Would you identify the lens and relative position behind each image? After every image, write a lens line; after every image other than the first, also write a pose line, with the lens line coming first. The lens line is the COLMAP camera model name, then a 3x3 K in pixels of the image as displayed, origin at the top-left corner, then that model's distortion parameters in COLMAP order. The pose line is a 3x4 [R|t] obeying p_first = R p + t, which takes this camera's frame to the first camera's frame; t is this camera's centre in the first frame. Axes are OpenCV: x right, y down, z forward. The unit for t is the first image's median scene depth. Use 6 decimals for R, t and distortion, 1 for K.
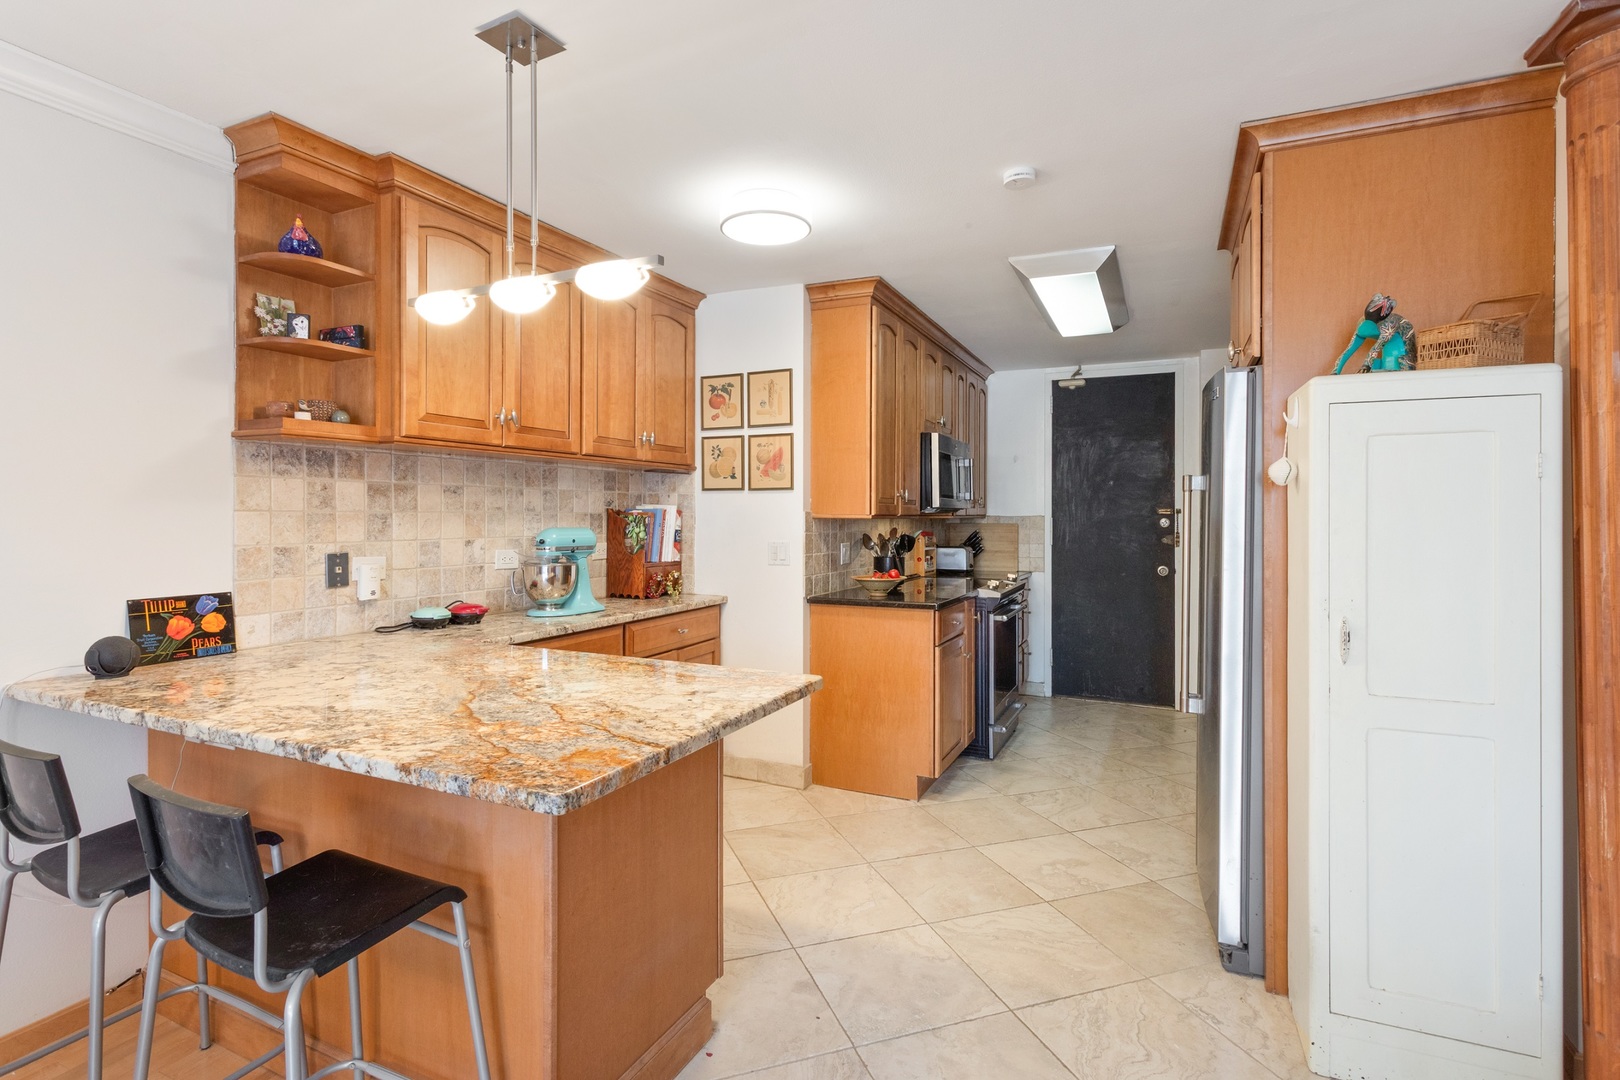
lens RADIAL K [[790.6, 0, 779.1], [0, 790.6, 513.3], [0, 0, 1]] dist [-0.002029, -0.000503]
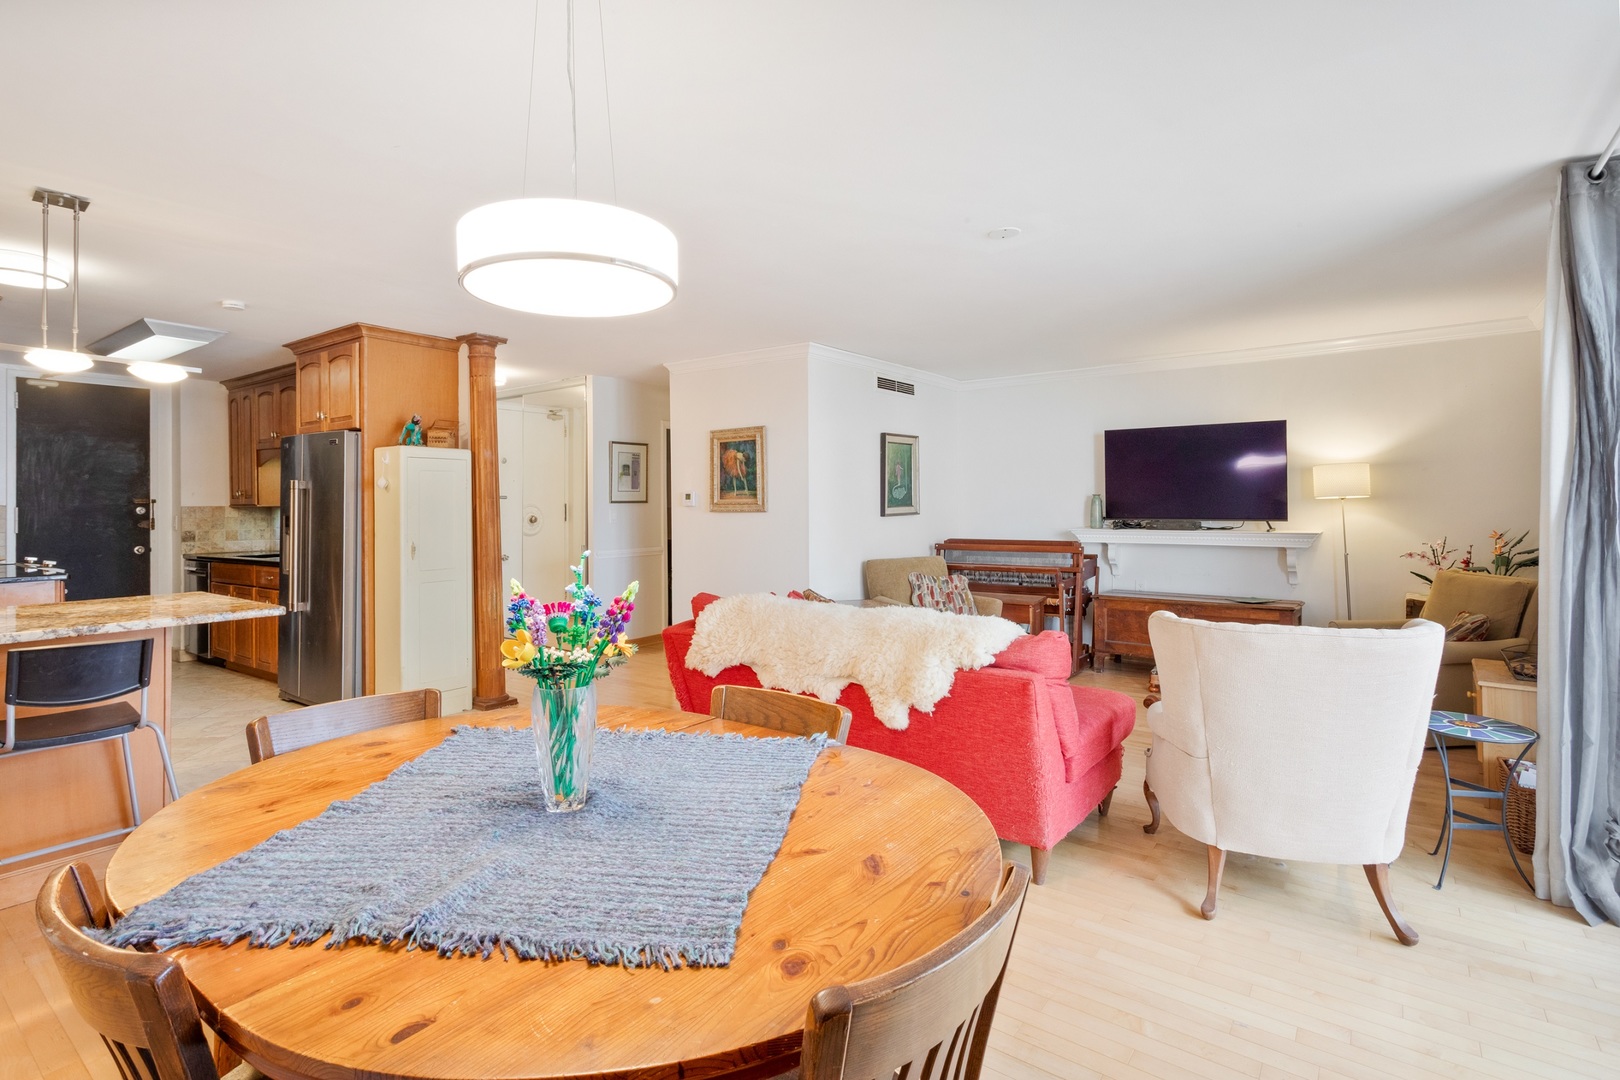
lens RADIAL K [[790.6, 0, 815.9], [0, 790.6, 503.4], [0, 0, 1]] dist [-0.002029, -0.000503]
pose [[0.180332, -0.001467, 0.983605, -0.522628], [0.003331, 0.999994, 0.000880, 0.003057], [-0.983600, 0.003118, 0.180336, -0.249832]]
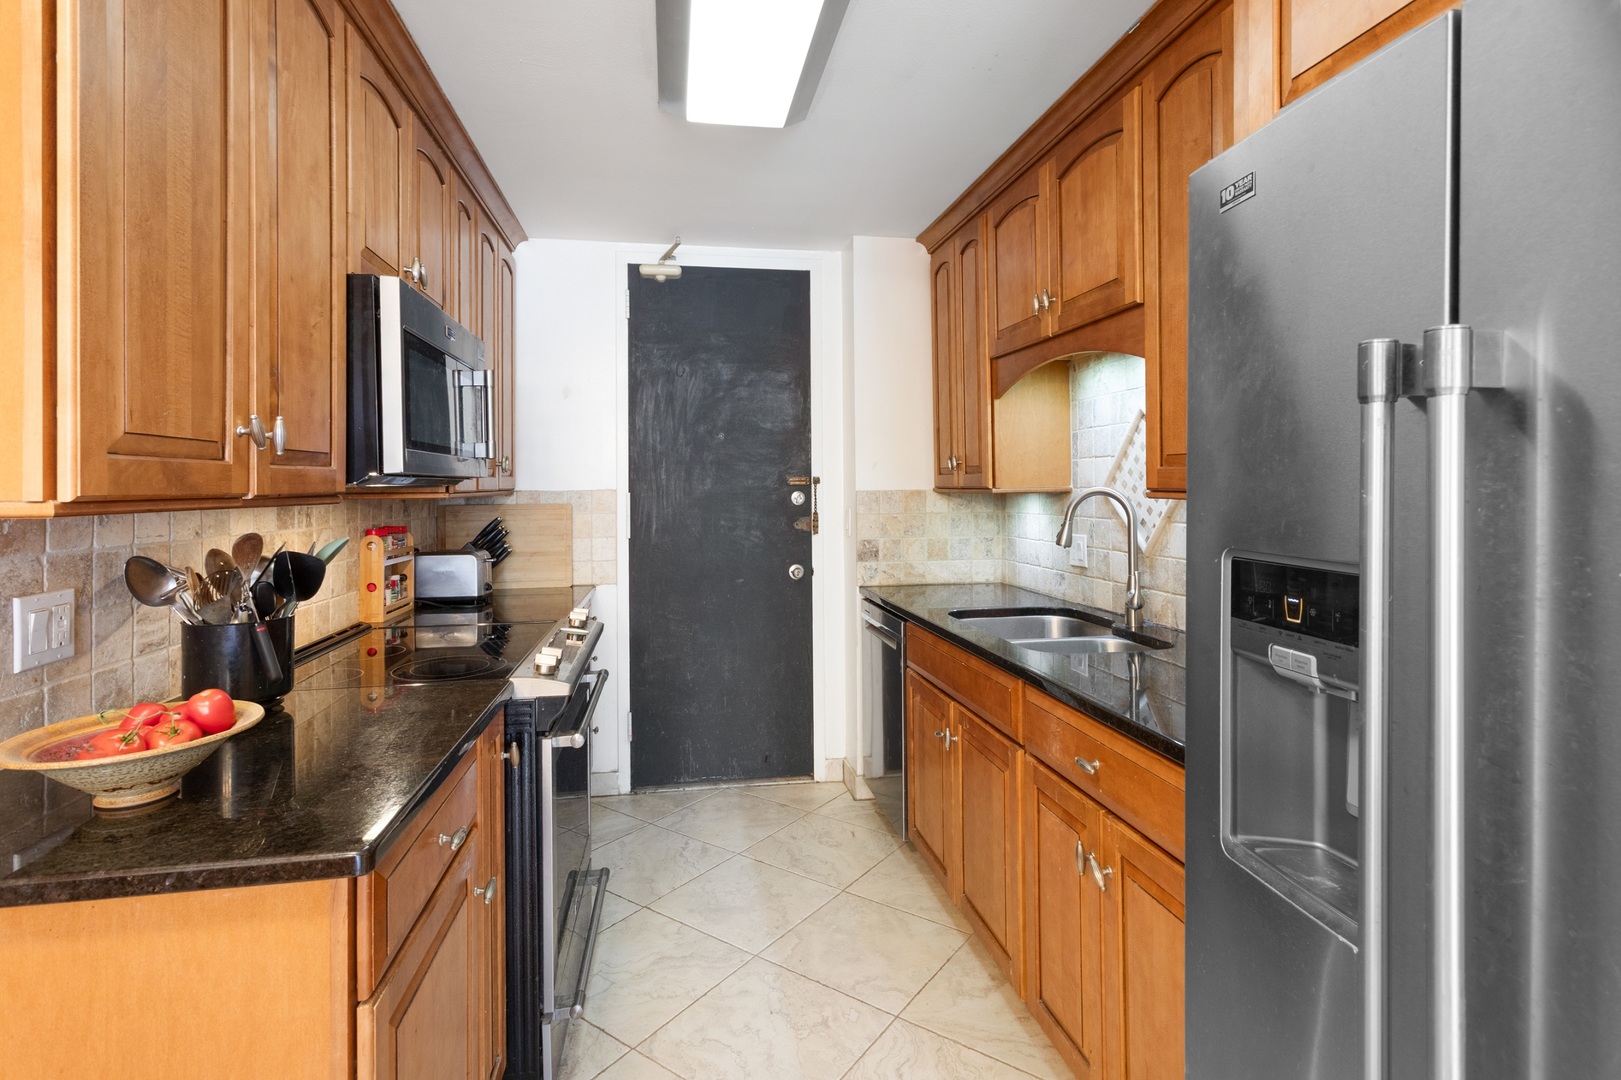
lens RADIAL K [[791.1, 0, 818.8], [0, 791.1, 478.8], [0, 0, 1]] dist [-0.002029, -0.000503]
pose [[0.801239, -0.003819, 0.598332, 0.107644], [0.008382, 0.999953, -0.004842, -0.000833], [-0.598285, 0.008895, 0.801234, 0.457655]]
